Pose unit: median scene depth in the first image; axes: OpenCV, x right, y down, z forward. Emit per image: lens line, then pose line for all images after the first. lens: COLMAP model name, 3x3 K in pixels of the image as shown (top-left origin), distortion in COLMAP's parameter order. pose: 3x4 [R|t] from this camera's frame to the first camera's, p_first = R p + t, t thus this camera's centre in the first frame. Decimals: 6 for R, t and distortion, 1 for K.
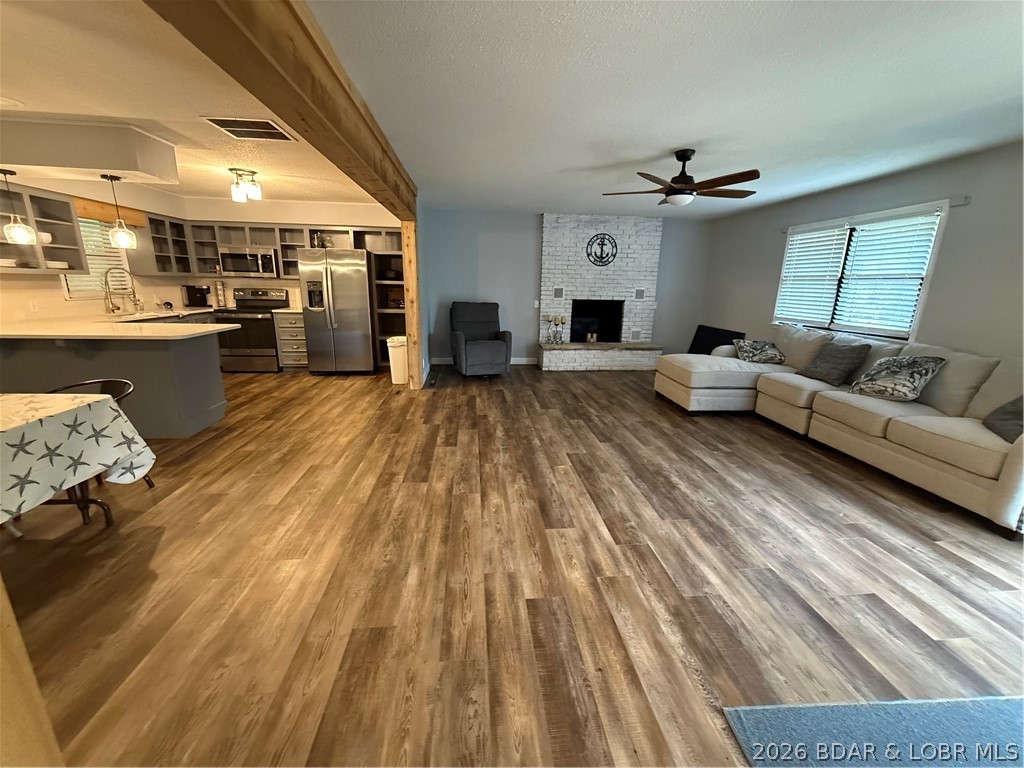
lens RADIAL K [[406.8, 0, 512.0], [0, 406.8, 384.0], [0, 0, 1]] dist [-0.000638, 0.000194]
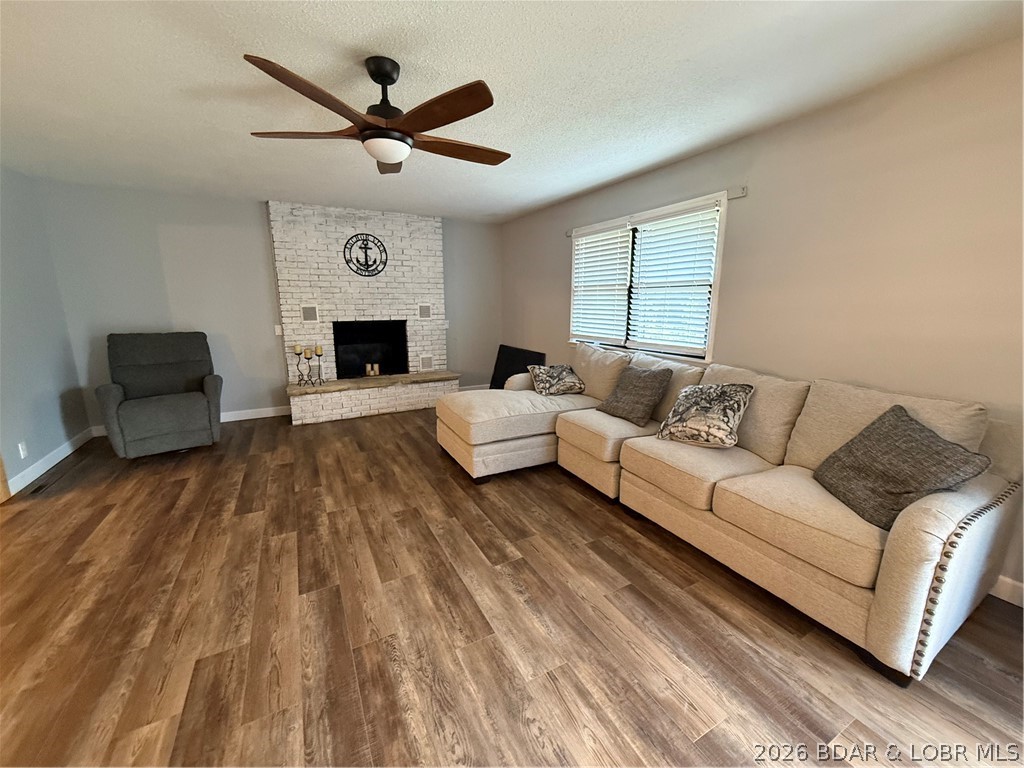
lens RADIAL K [[406.8, 0, 512.0], [0, 406.8, 384.0], [0, 0, 1]] dist [-0.000638, 0.000194]
pose [[0.922577, -0.096792, 0.373476, 0.249737], [0.110899, 0.993696, -0.016418, -0.074768], [-0.369532, 0.056565, 0.927495, 0.321061]]
